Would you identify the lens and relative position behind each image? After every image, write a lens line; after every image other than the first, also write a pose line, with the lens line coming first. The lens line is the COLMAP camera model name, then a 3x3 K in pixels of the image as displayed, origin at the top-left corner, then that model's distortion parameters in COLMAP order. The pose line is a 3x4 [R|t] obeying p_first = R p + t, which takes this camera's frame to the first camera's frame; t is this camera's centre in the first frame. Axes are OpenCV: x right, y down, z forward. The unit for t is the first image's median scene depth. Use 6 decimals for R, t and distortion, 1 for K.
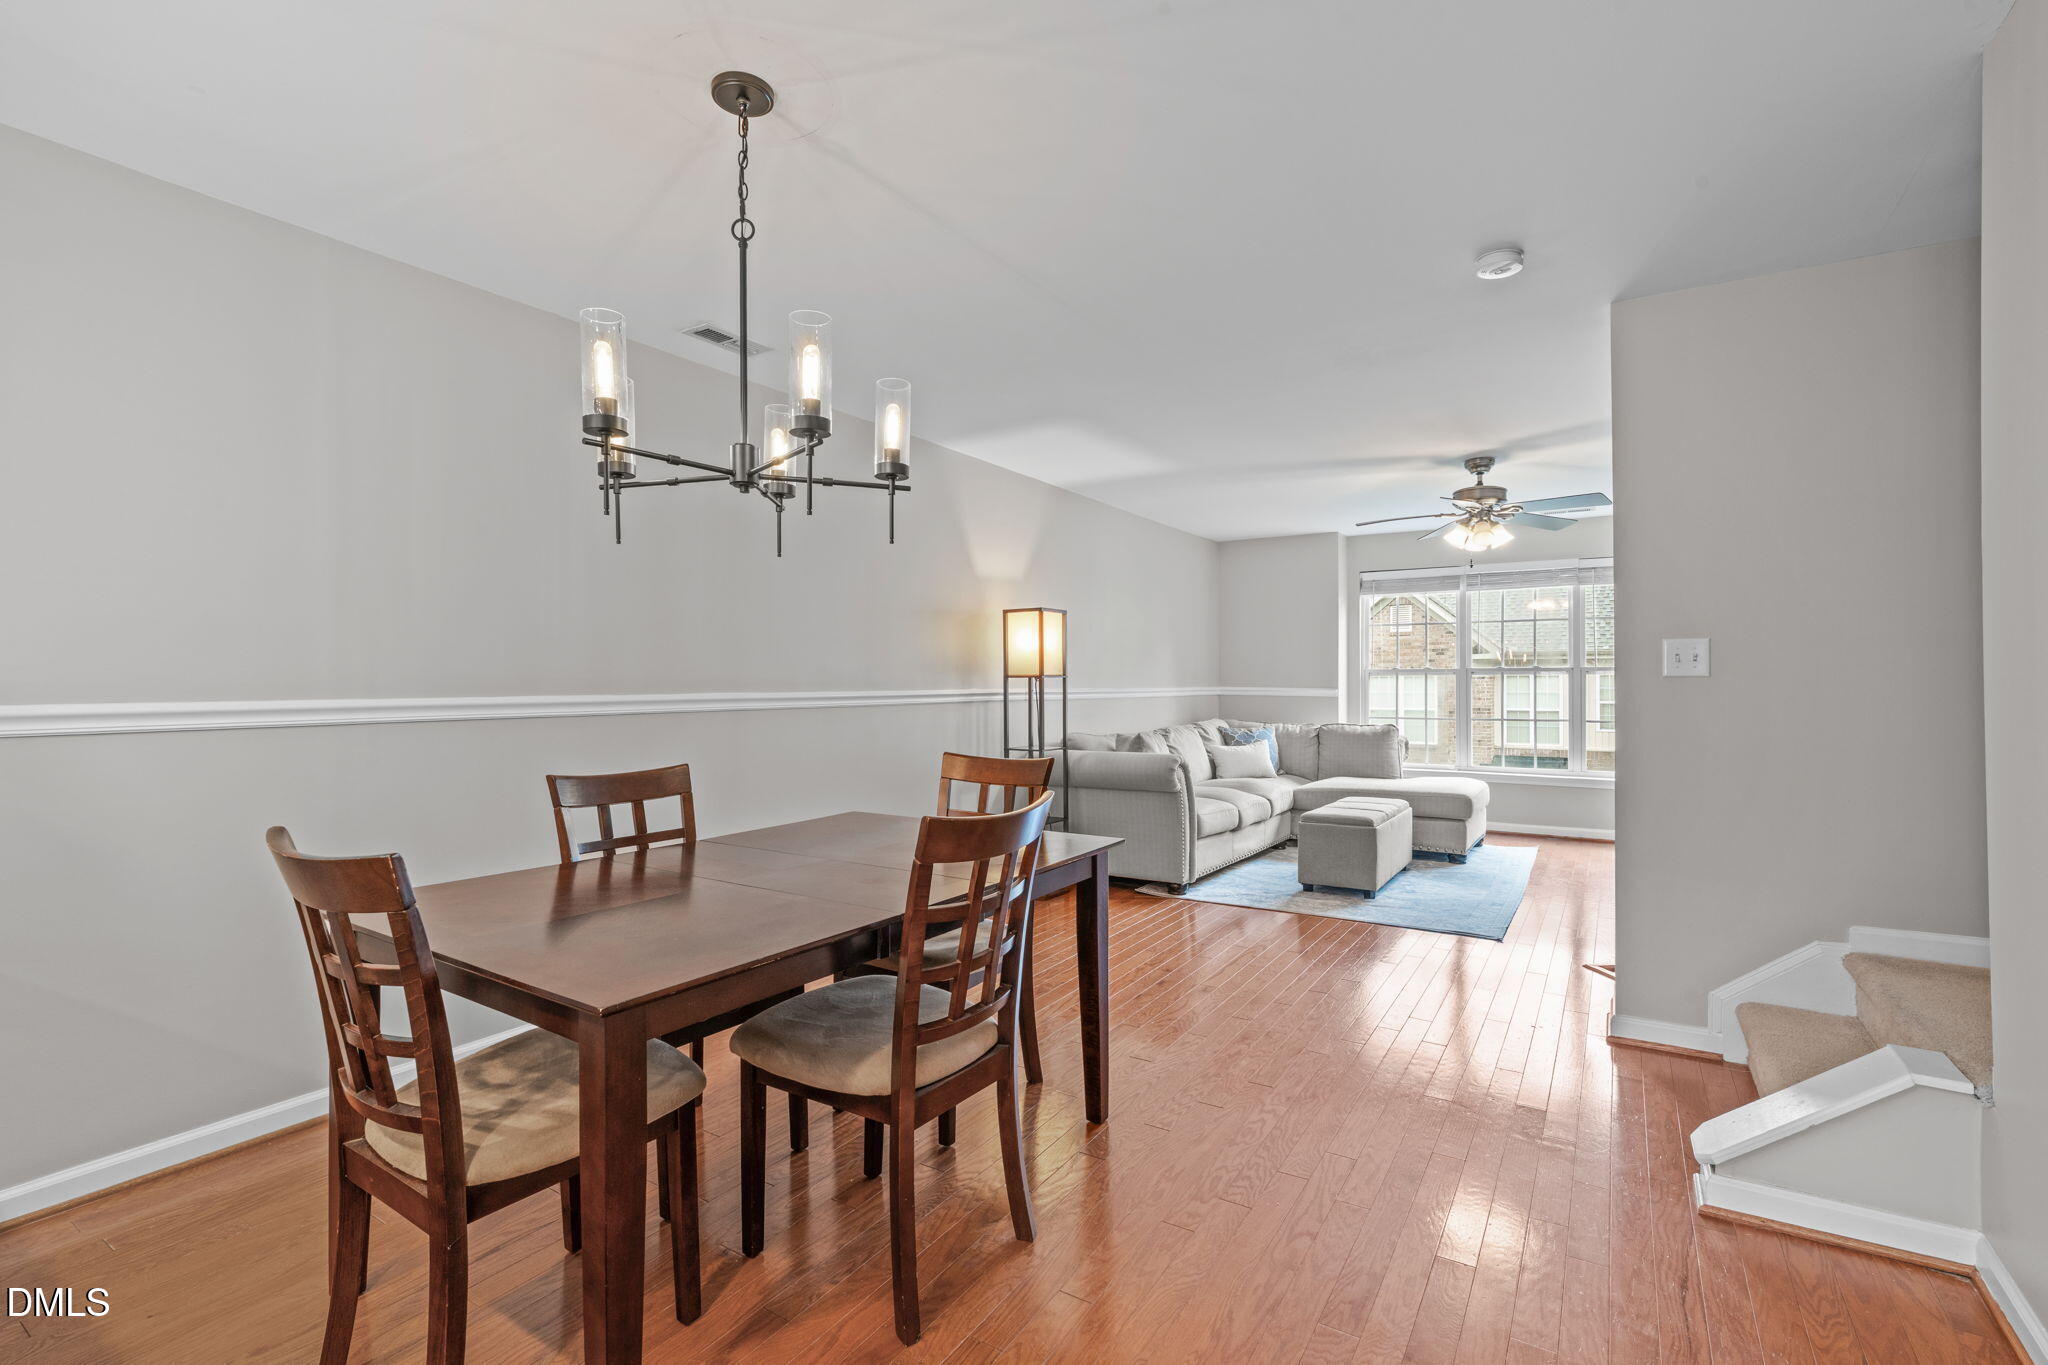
lens RADIAL K [[927.8, 0, 1037.7], [0, 927.8, 676.9], [0, 0, 1]] dist [-0.009600, 0.001478]
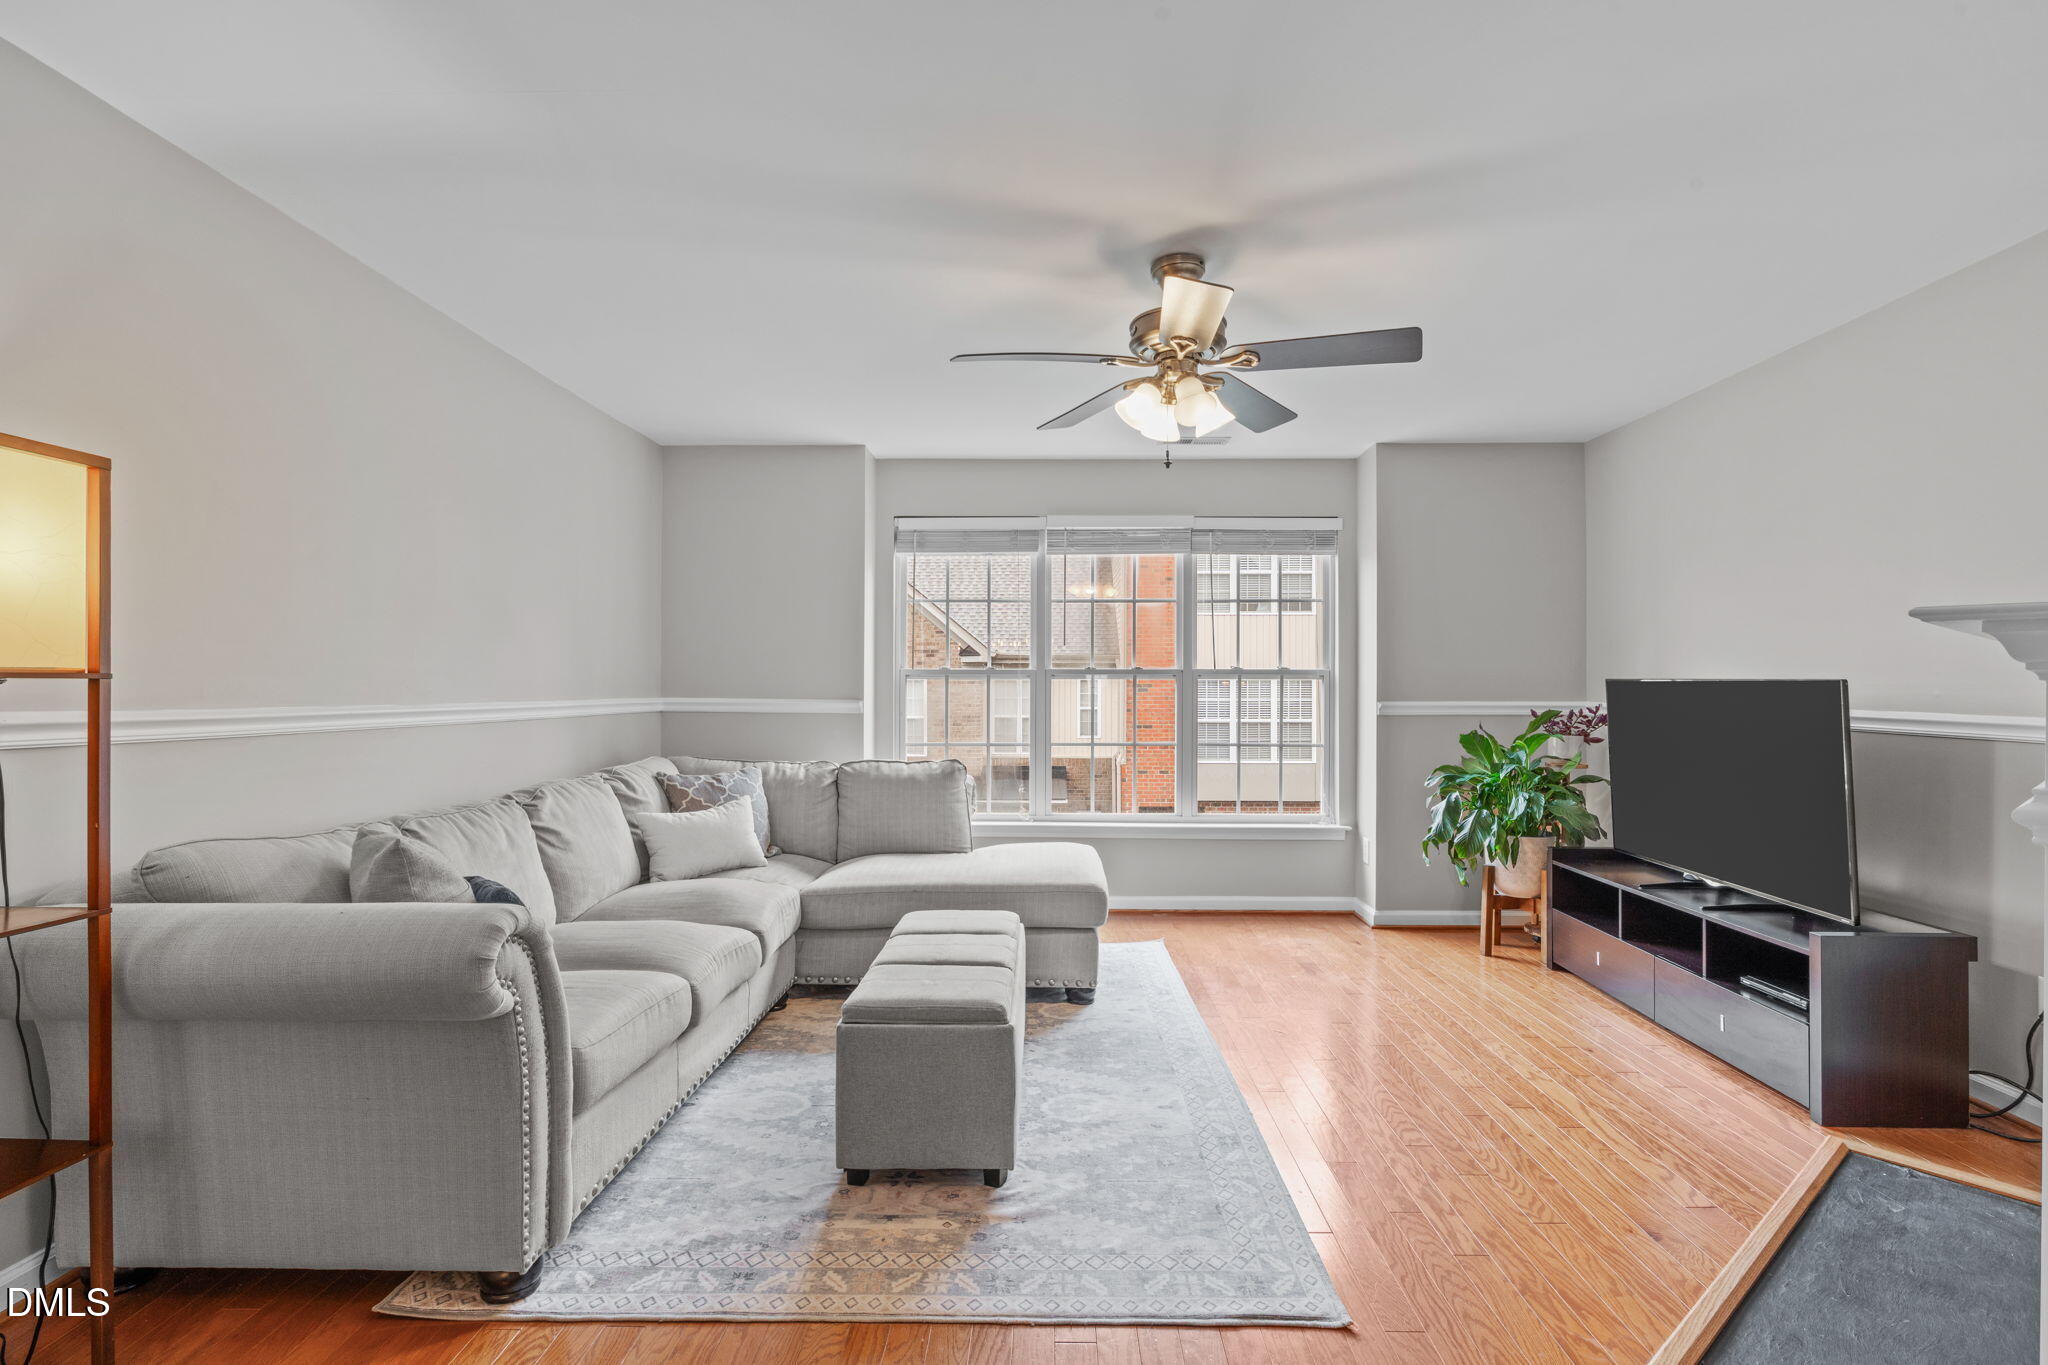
lens RADIAL K [[982.1, 0, 1021.8], [0, 982.1, 683.6], [0, 0, 1]] dist [-0.003673, 0.000396]
pose [[0.864103, 0.004118, 0.503298, 0.095407], [-0.005448, 0.999984, 0.001171, 0.000288], [-0.503286, -0.003753, 0.864112, 0.421964]]
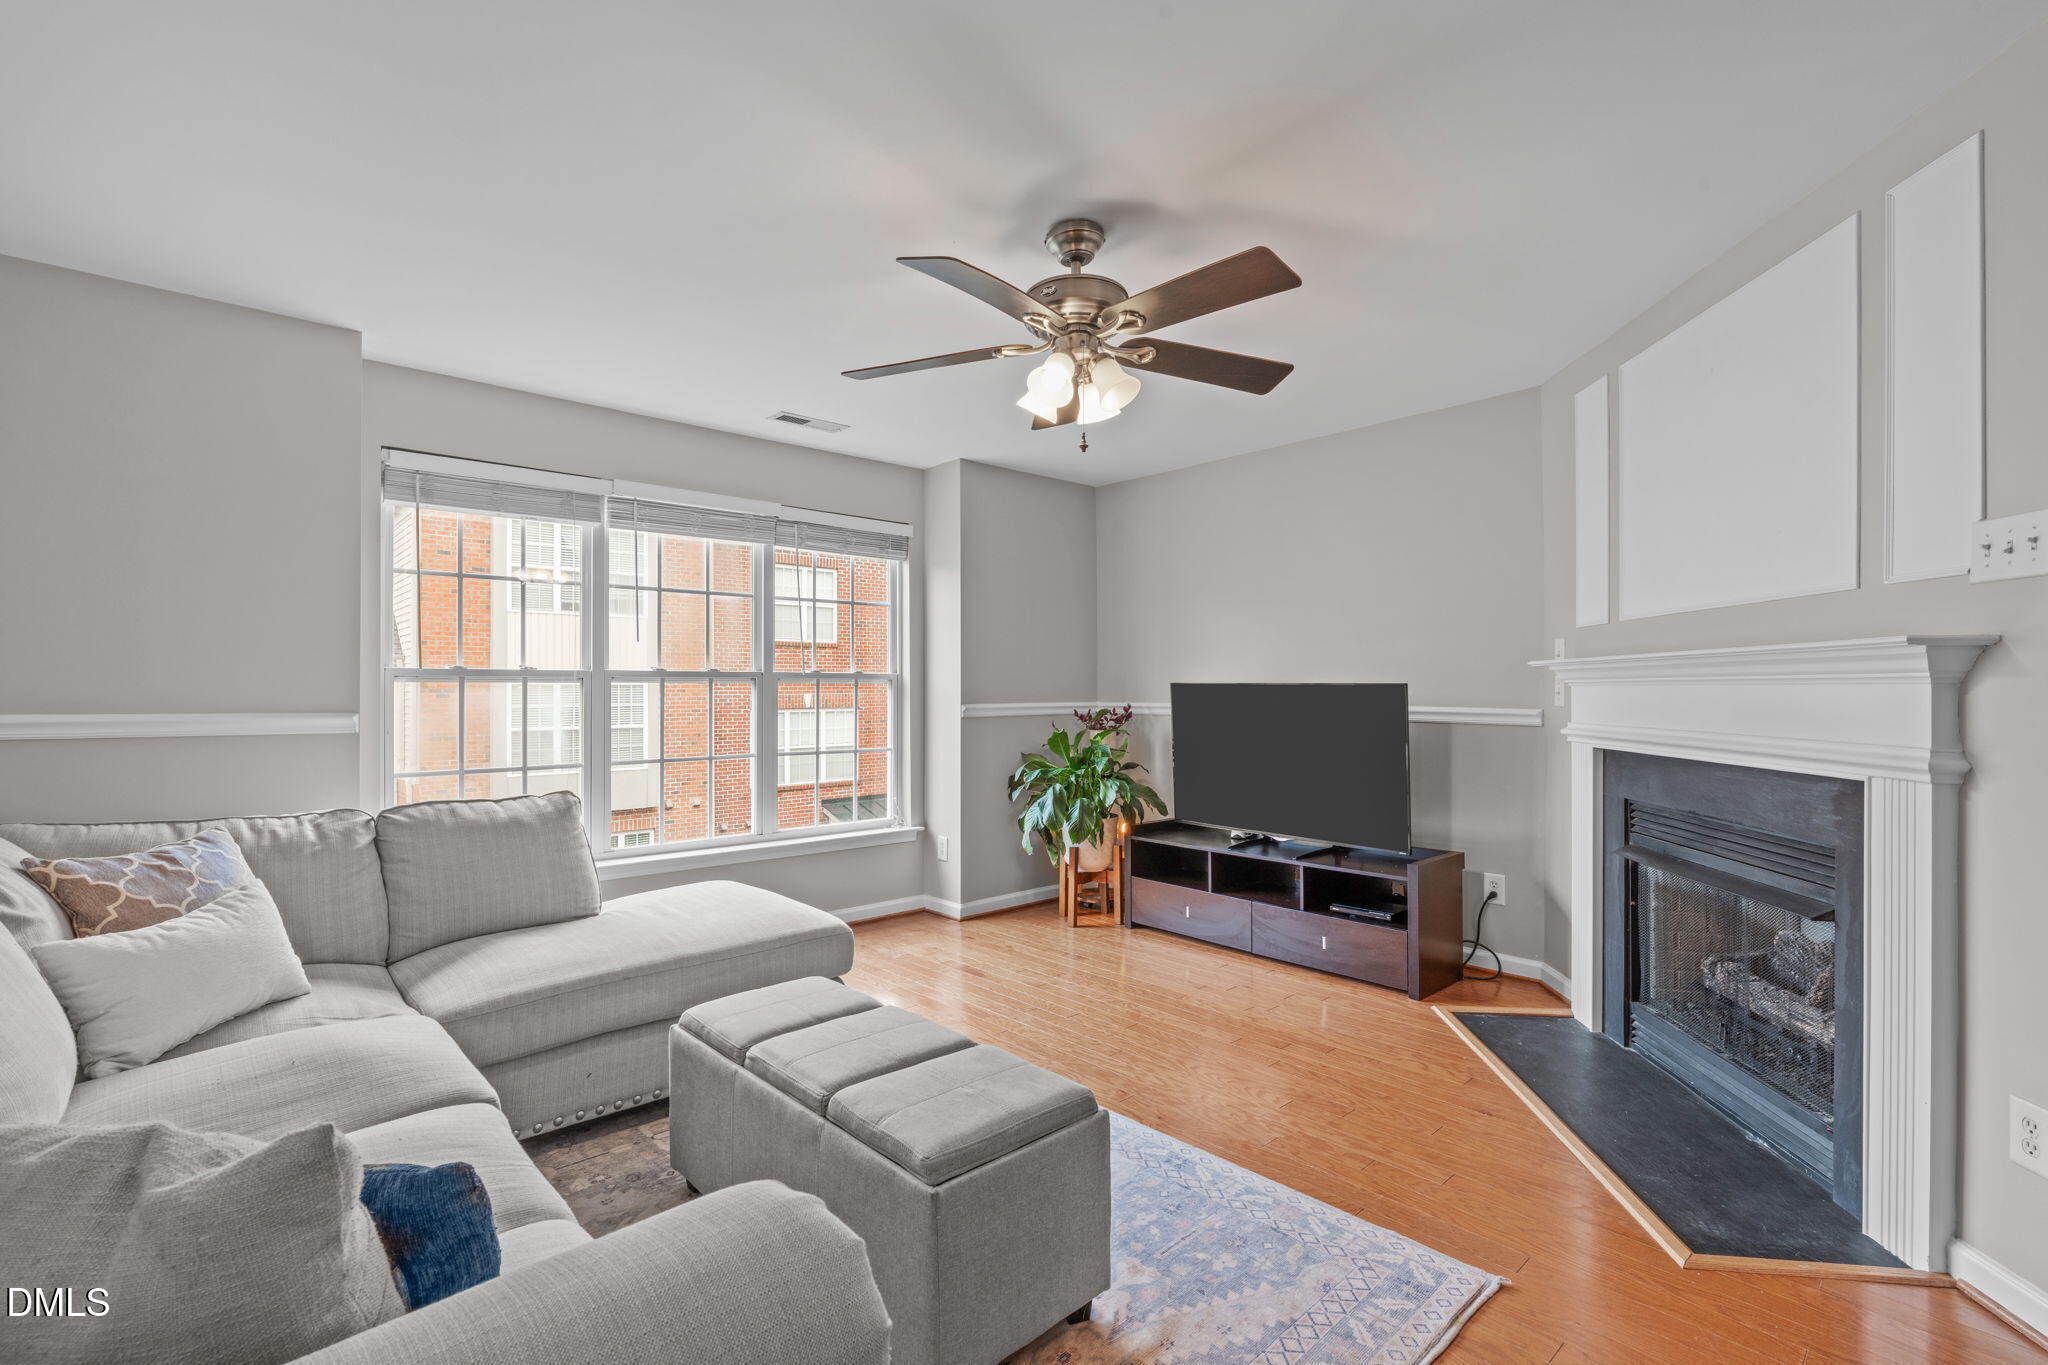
lens RADIAL K [[927.8, 0, 1034.9], [0, 927.8, 689.1], [0, 0, 1]] dist [-0.009600, 0.001478]
pose [[0.268726, 0.001431, 0.963216, 0.011139], [-0.003896, 0.999992, -0.000399, 0.000912], [-0.963209, -0.003645, 0.268729, 0.660426]]
